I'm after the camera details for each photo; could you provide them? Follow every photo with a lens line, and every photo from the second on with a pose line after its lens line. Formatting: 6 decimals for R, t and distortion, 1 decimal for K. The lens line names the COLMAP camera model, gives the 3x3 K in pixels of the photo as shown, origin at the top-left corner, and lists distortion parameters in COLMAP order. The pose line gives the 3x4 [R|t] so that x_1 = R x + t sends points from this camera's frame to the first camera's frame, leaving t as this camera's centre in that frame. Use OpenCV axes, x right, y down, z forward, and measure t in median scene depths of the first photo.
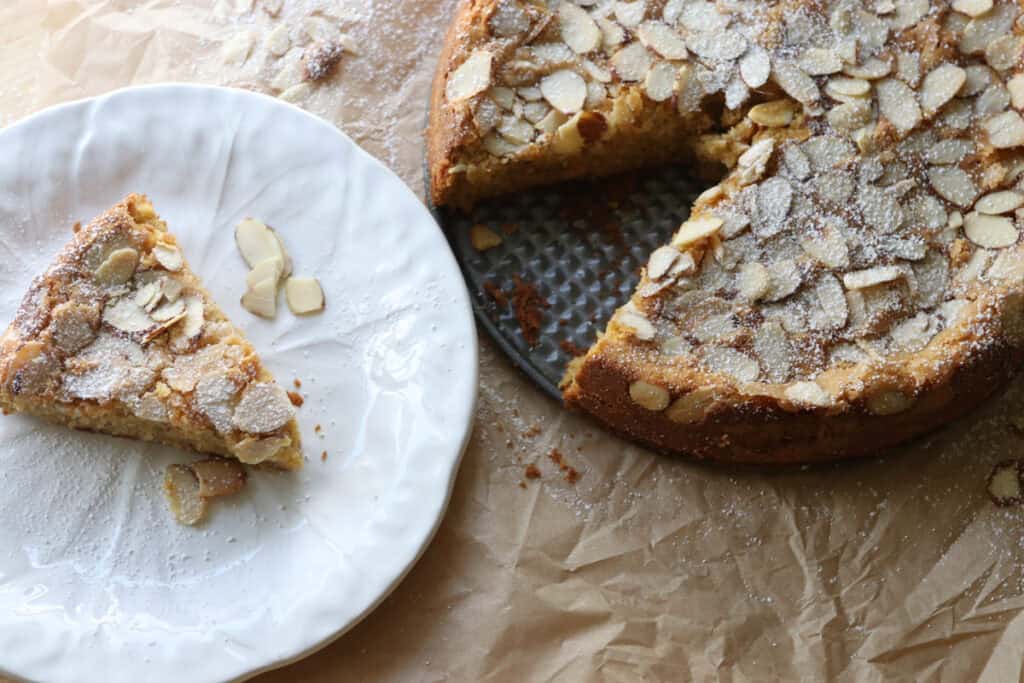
lens RADIAL K [[1603.7, 0, 512.8], [0, 1603.7, 341.2], [0, 0, 1]] dist [-0.052082, 0.000000]
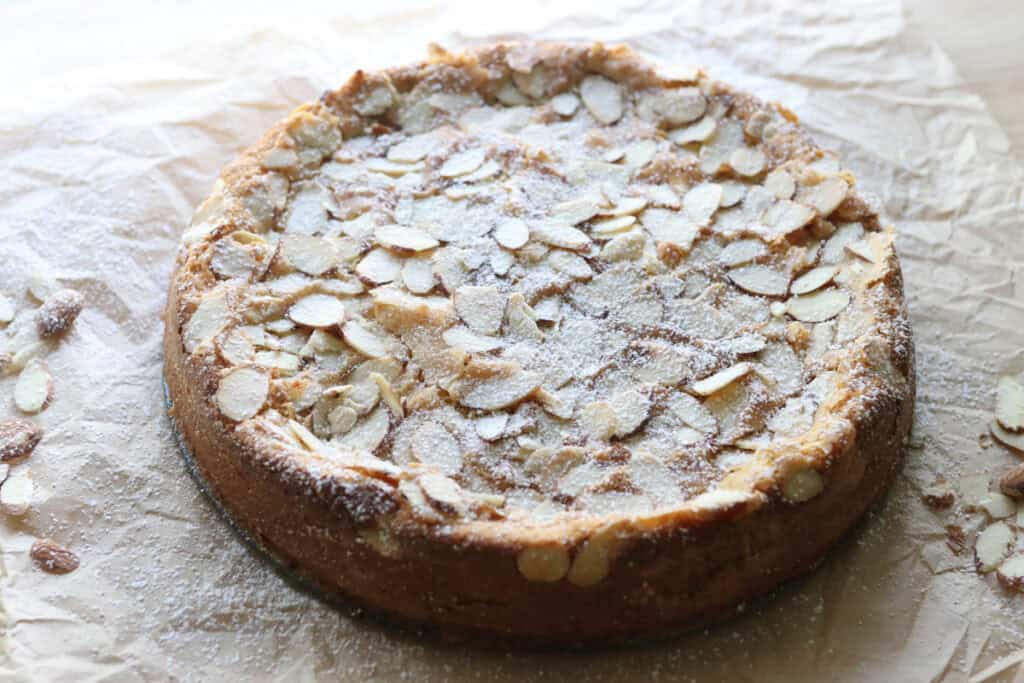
lens RADIAL K [[1603.7, 0, 512.3], [0, 1603.7, 341.6], [0, 0, 1]] dist [-0.052082, 0.000000]
pose [[0.925370, -0.268980, 0.267094, -0.110975], [0.352609, 0.869421, -0.346084, 0.204357], [-0.139128, 0.414436, 0.899381, 0.217649]]
